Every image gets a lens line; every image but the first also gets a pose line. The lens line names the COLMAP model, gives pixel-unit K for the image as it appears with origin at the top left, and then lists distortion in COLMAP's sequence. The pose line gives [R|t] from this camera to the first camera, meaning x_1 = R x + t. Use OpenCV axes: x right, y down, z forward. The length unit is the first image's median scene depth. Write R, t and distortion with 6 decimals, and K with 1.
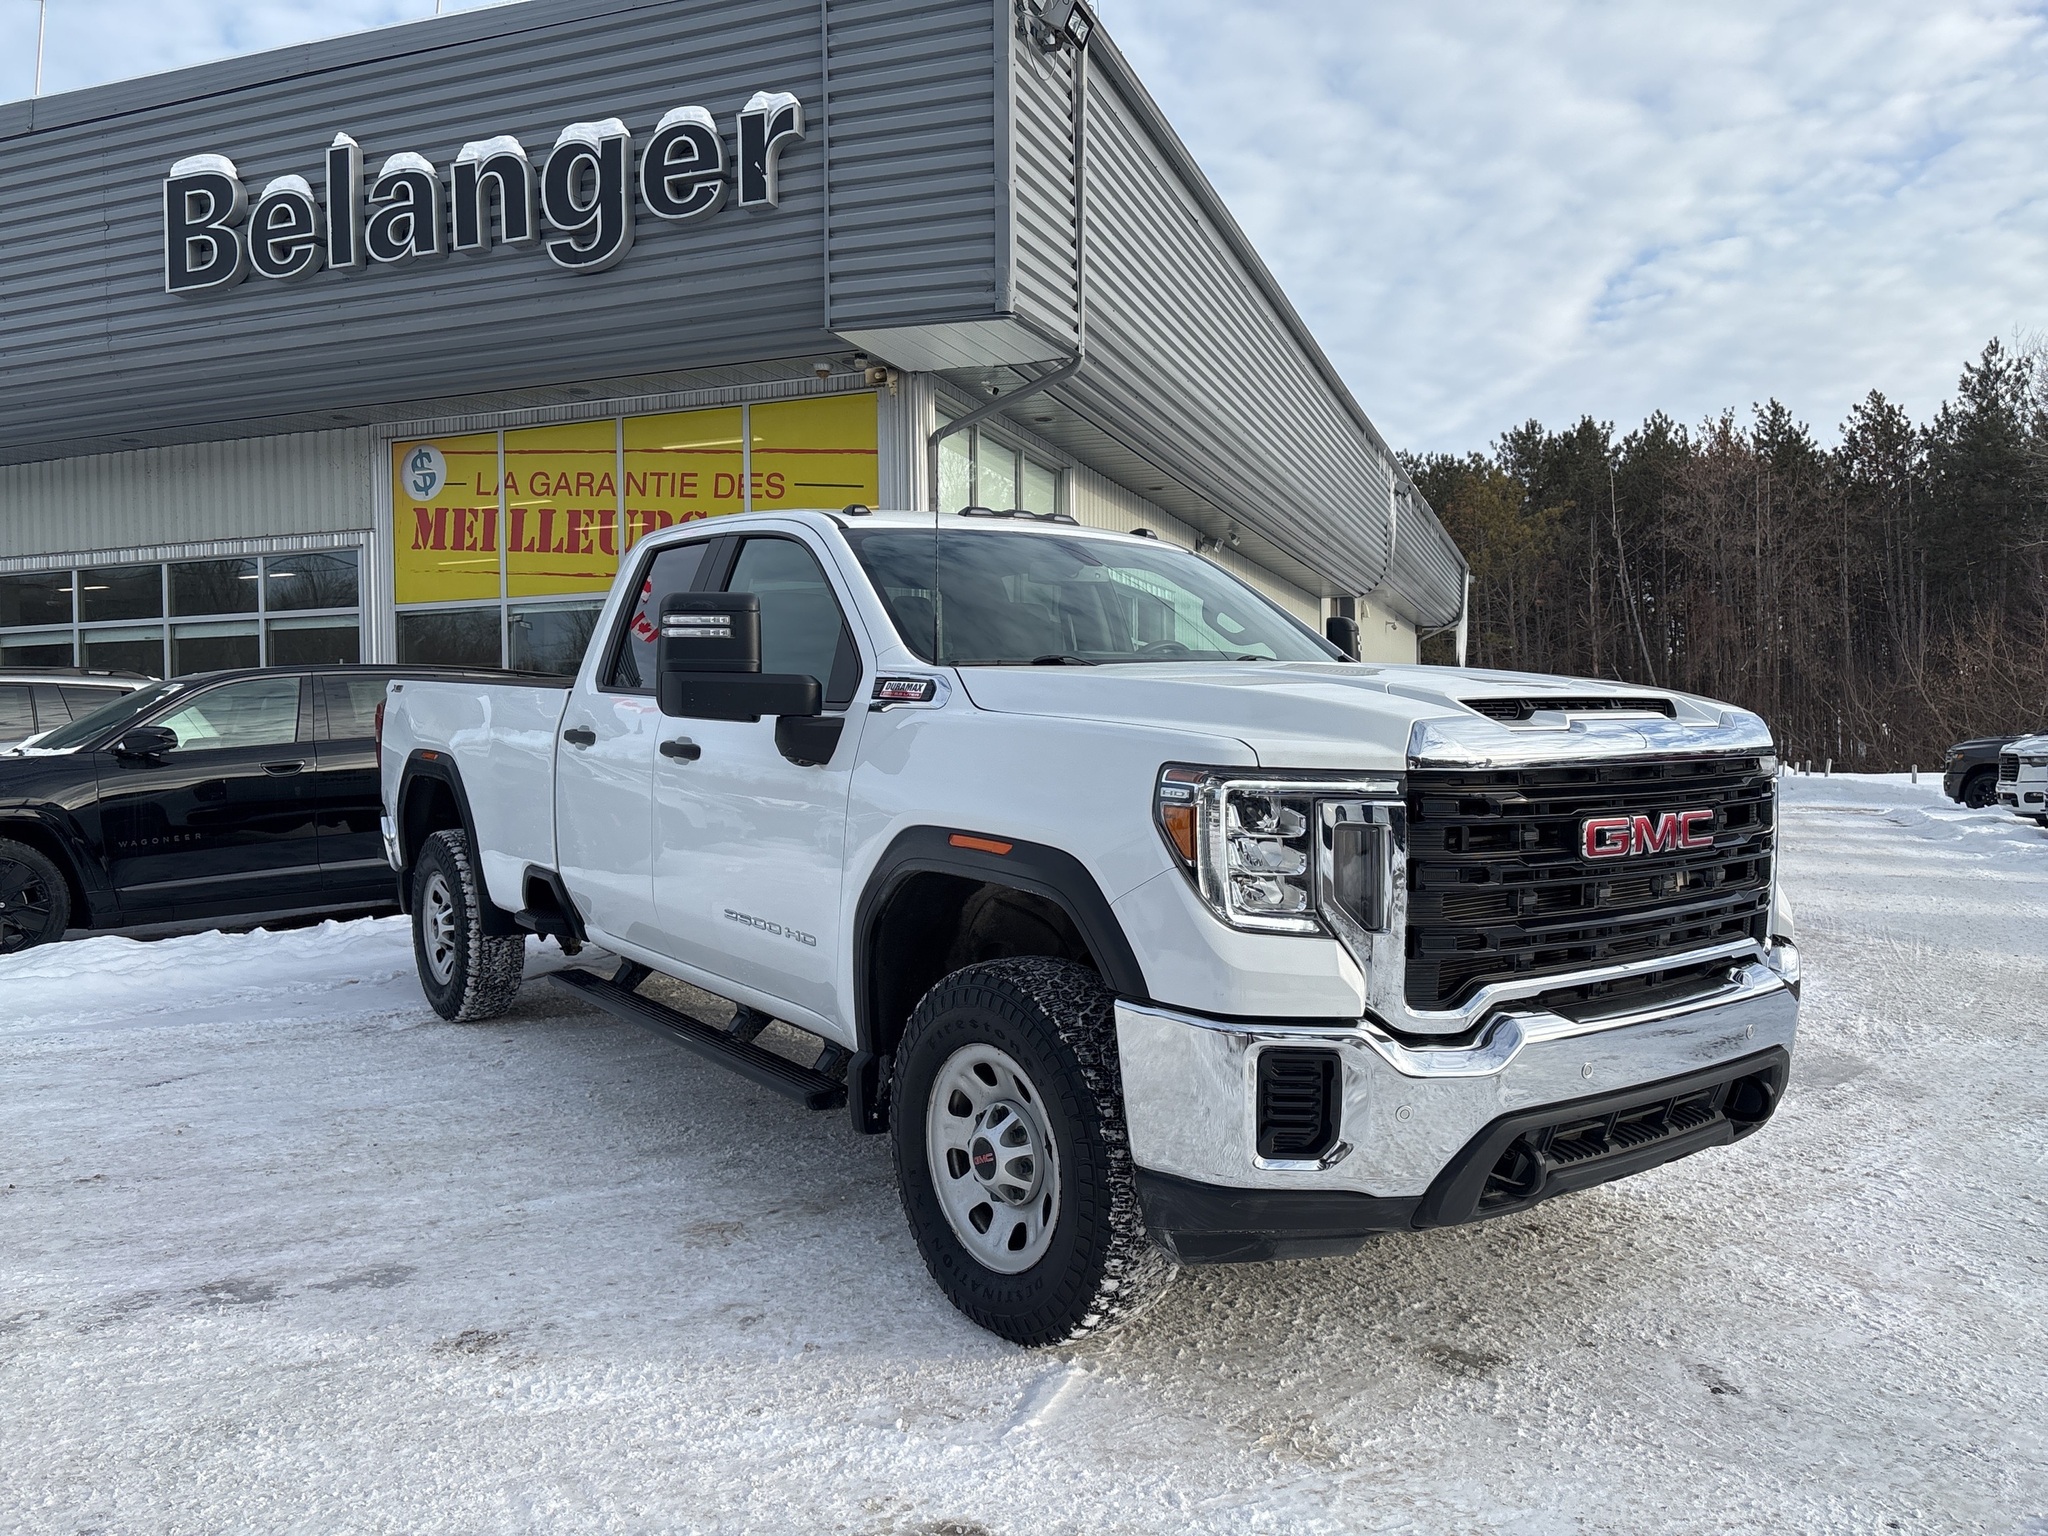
lens RADIAL K [[1515.5, 0, 1032.0], [0, 1515.5, 764.2], [0, 0, 1]] dist [0.041115, -0.036046]
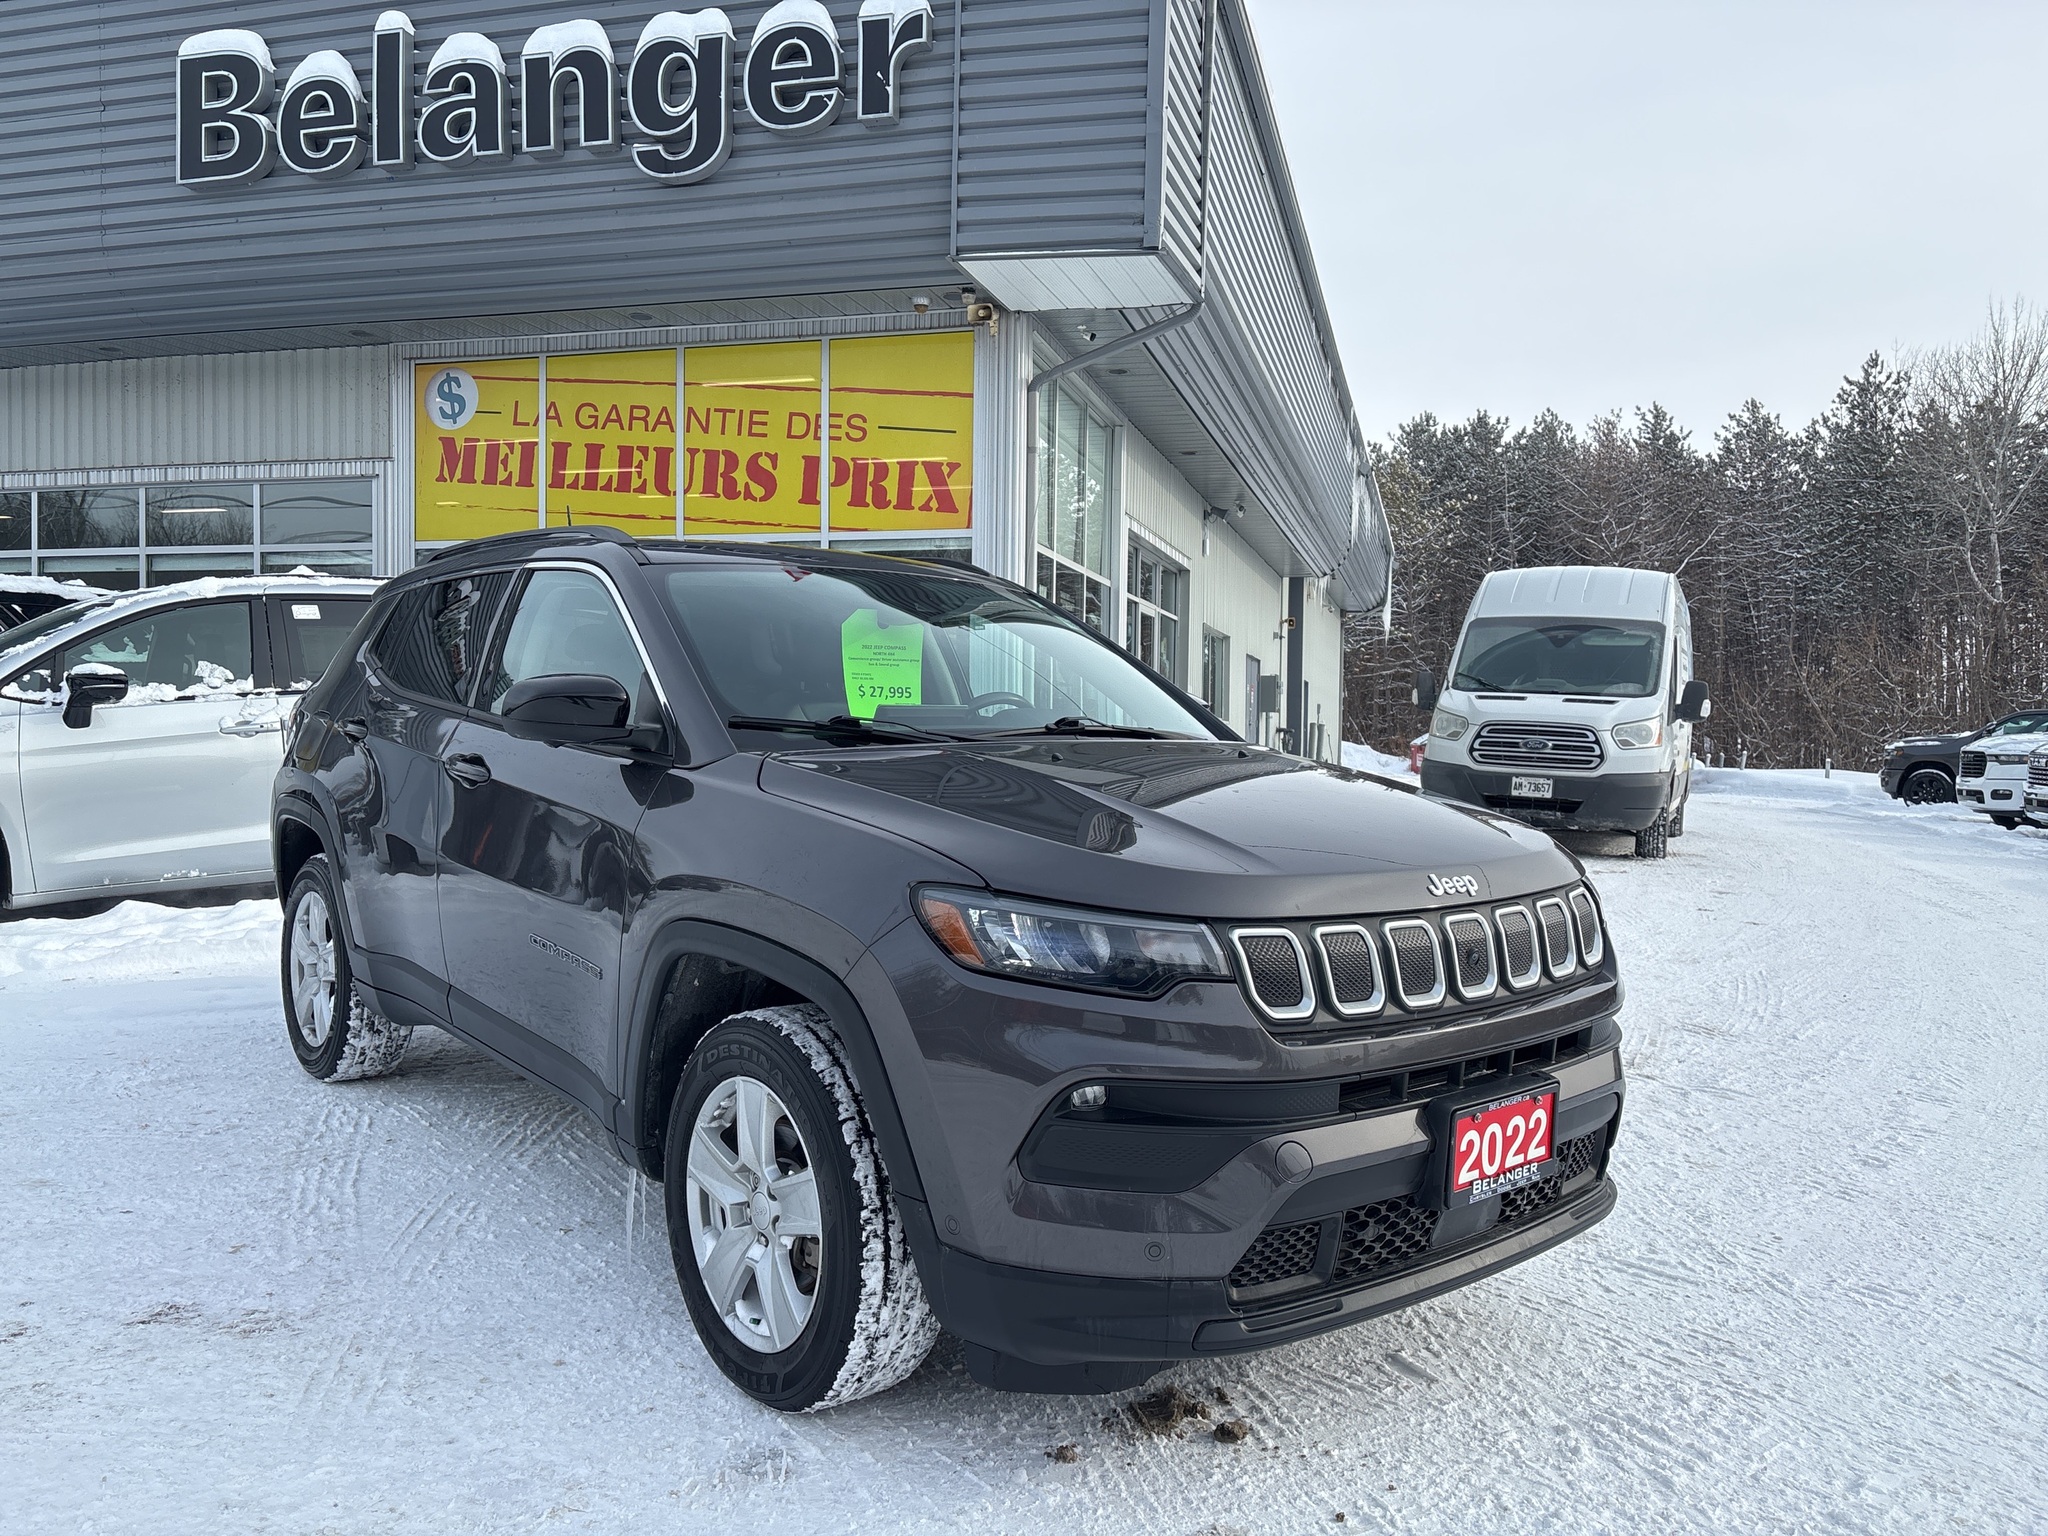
lens RADIAL K [[1514.5, 0, 1021.2], [0, 1514.5, 760.8], [0, 0, 1]] dist [0.048468, -0.047986]
pose [[0.996223, 0.025366, 0.083043, -0.133383], [-0.026435, 0.999581, 0.011802, 0.007242], [-0.082709, -0.013953, 0.996476, 0.055445]]
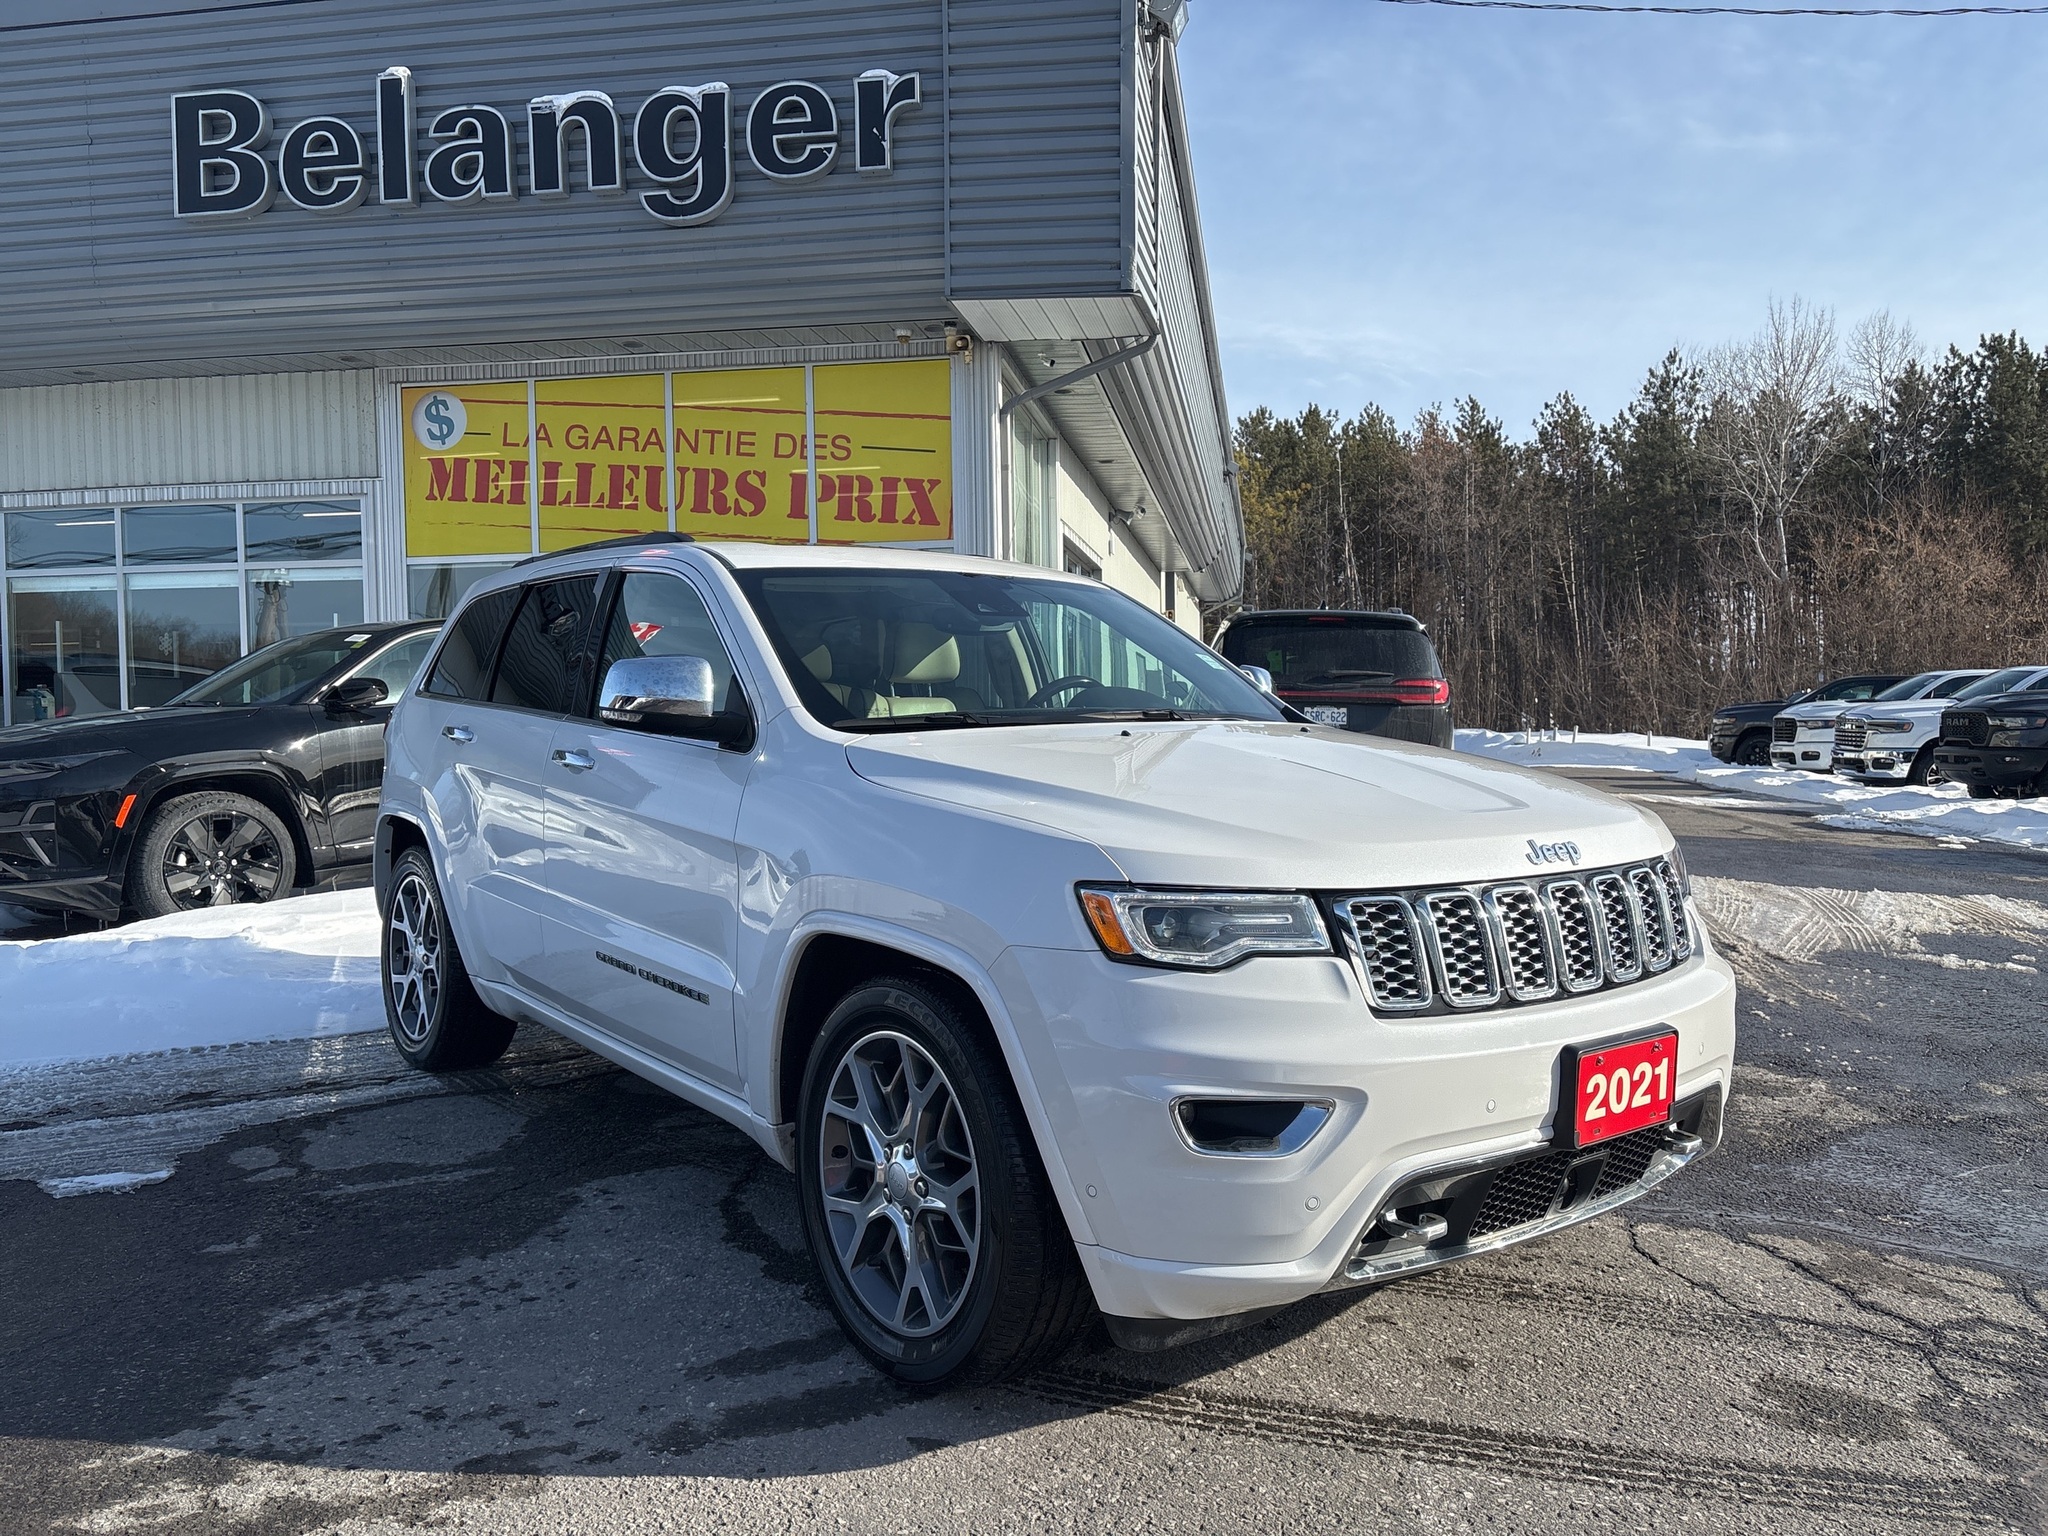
lens RADIAL K [[1516.9, 0, 1024.4], [0, 1516.9, 761.6], [0, 0, 1]] dist [0.042193, -0.038217]
pose [[0.981359, -0.005080, 0.192117, -0.232297], [0.001816, 0.999851, 0.017164, 0.008391], [-0.192175, -0.016495, 0.981222, -0.020612]]
